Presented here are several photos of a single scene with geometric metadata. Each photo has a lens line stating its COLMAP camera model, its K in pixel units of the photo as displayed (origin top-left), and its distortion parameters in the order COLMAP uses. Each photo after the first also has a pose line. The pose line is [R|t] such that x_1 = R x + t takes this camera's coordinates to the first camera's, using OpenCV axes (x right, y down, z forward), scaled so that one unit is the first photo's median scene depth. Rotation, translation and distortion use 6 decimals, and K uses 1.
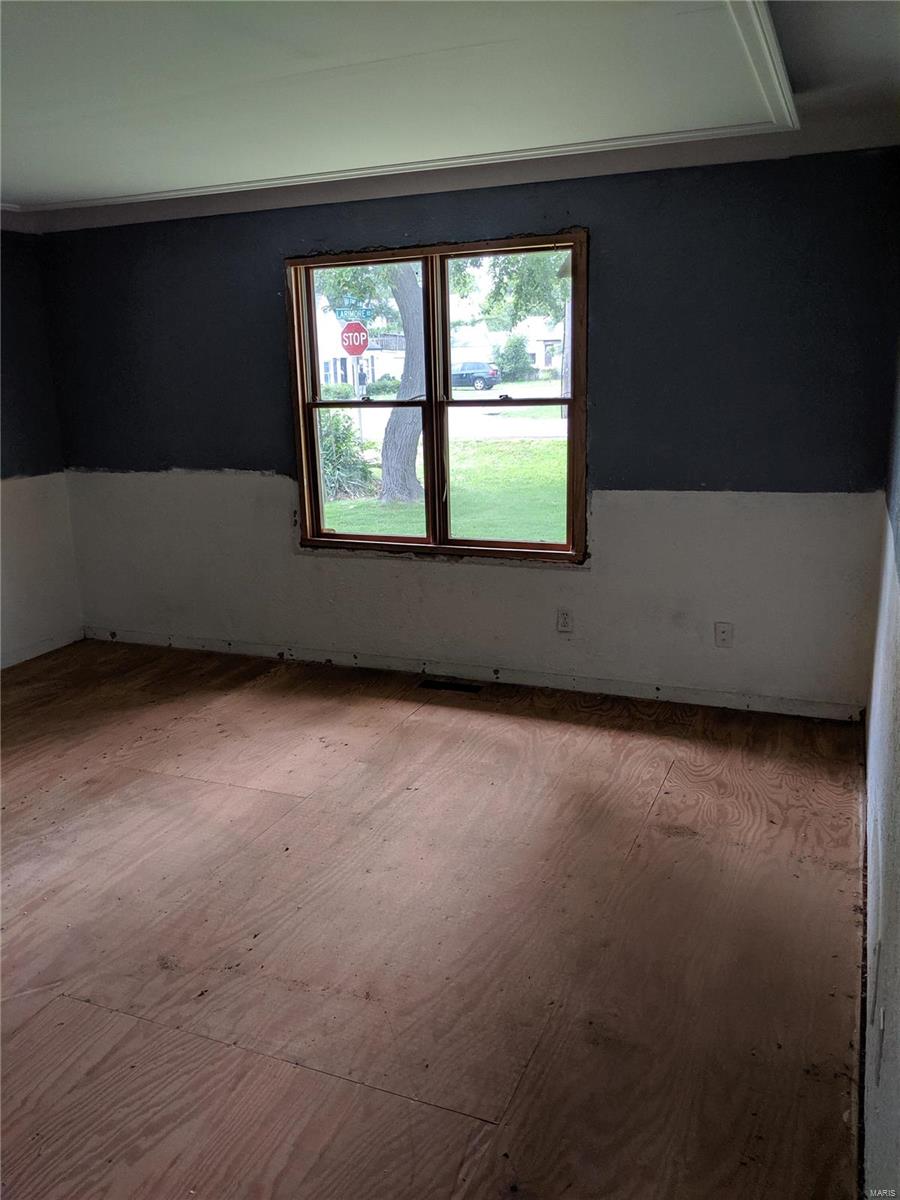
lens RADIAL K [[972.2, 0, 455.3], [0, 972.2, 598.1], [0, 0, 1]] dist [0.031641, -0.068332]
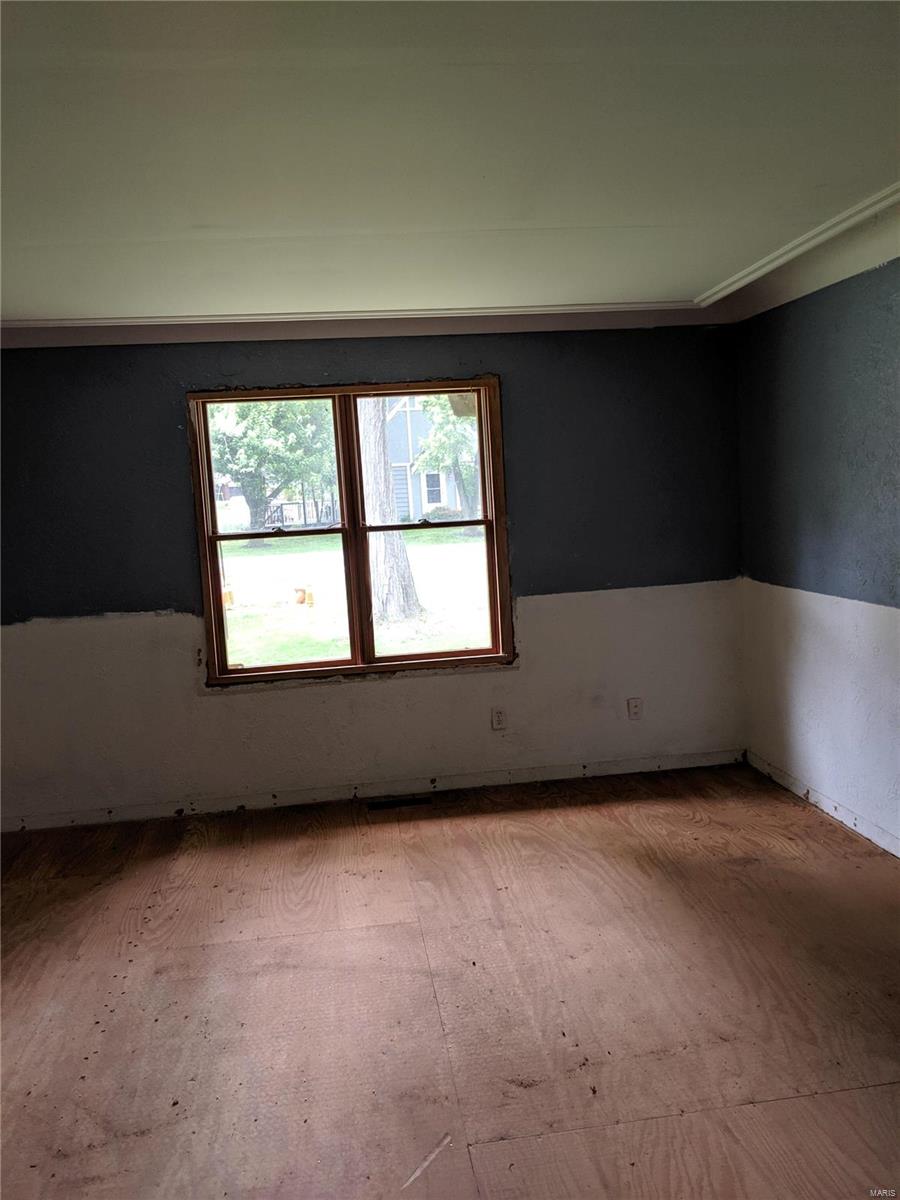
lens RADIAL K [[972.2, 0, 447.7], [0, 972.2, 584.7], [0, 0, 1]] dist [0.031641, -0.068332]
pose [[0.857638, -0.067920, 0.509748, -0.490548], [0.150775, 0.980889, -0.122980, 0.000670], [-0.491654, 0.182330, 0.851489, 0.079395]]
